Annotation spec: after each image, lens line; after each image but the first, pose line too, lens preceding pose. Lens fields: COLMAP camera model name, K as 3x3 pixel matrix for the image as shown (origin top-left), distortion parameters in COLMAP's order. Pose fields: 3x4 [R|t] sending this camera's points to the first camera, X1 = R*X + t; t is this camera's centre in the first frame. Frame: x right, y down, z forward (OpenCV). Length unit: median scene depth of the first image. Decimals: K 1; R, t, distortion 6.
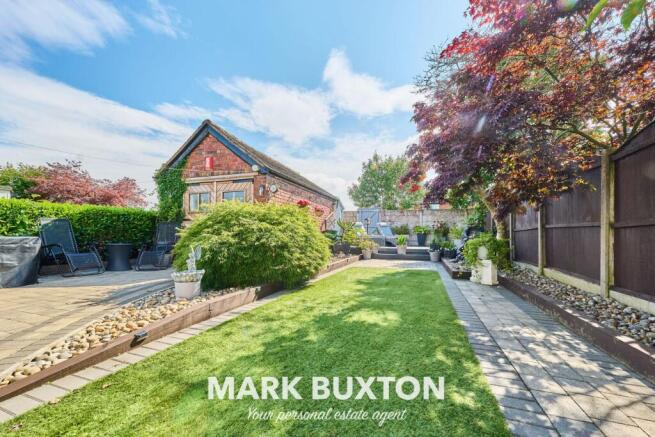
lens RADIAL K [[267.4, 0, 327.5], [0, 267.4, 230.2], [0, 0, 1]] dist [0.003474, 0.000101]
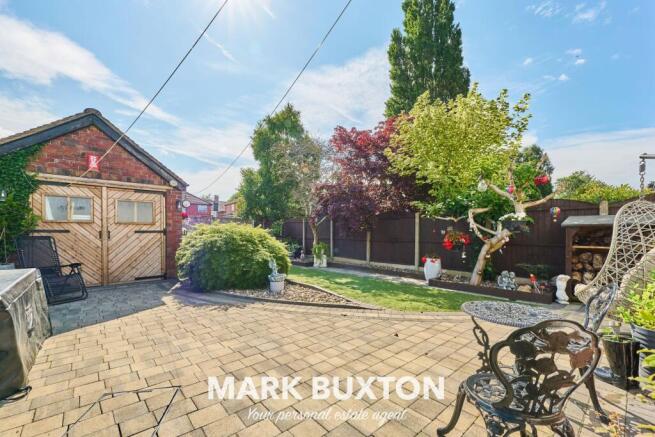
lens RADIAL K [[275.1, 0, 328.1], [0, 275.1, 234.5], [0, 0, 1]] dist [0.000291, 0.000096]
pose [[0.478852, -0.008339, 0.877856, -0.852807], [-0.016794, 0.999685, 0.018657, -0.060171], [-0.877735, -0.023676, 0.478561, -0.031733]]
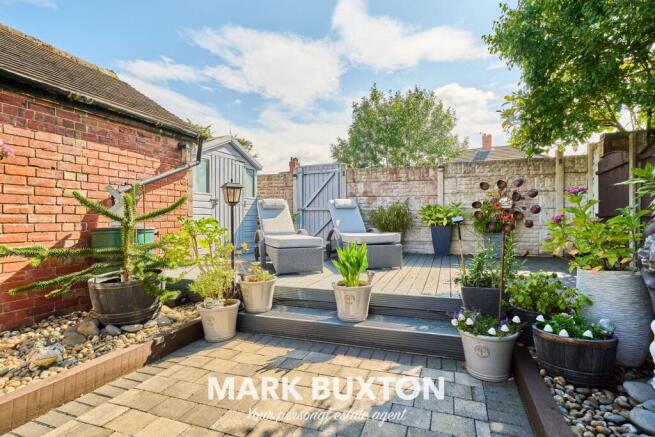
lens RADIAL K [[333.8, 0, 327.1], [0, 333.8, 220.9], [0, 0, 1]] dist [-0.000357, 0.000549]
pose [[0.999493, -0.018717, -0.025742, 0.357612], [0.019405, 0.999454, 0.026760, -0.017621], [0.025227, -0.027246, 0.999310, 0.922857]]
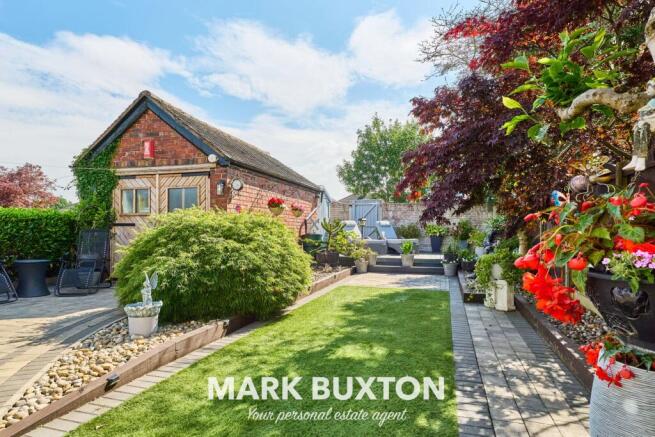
lens RADIAL K [[392.8, 0, 326.8], [0, 392.8, 230.5], [0, 0, 1]] dist [0.000268, -0.000160]
pose [[0.998875, -0.004175, 0.047240, -0.000137], [0.003166, 0.999766, 0.021409, -0.047583], [-0.047318, -0.021236, 0.998654, -0.121486]]
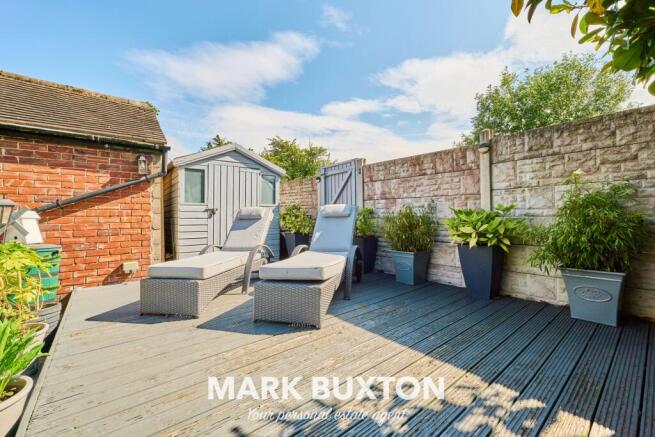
lens RADIAL K [[275.6, 0, 325.9], [0, 275.6, 214.8], [0, 0, 1]] dist [0.001403, 0.000078]
pose [[0.848583, -0.028701, -0.528283, 0.666579], [0.035393, 0.999370, 0.002558, -0.032582], [0.527877, -0.020868, 0.849064, 1.333438]]
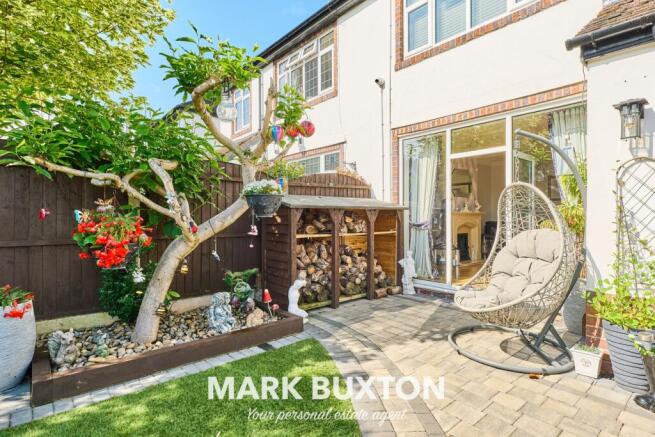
lens RADIAL K [[333.8, 0, 327.1], [0, 333.8, 220.9], [0, 0, 1]] dist [-0.000357, 0.000549]
pose [[-0.868887, -0.010849, 0.494891, -0.273882], [-0.012798, 0.999918, -0.000549, -0.055412], [-0.494844, -0.006811, -0.868955, 0.250884]]
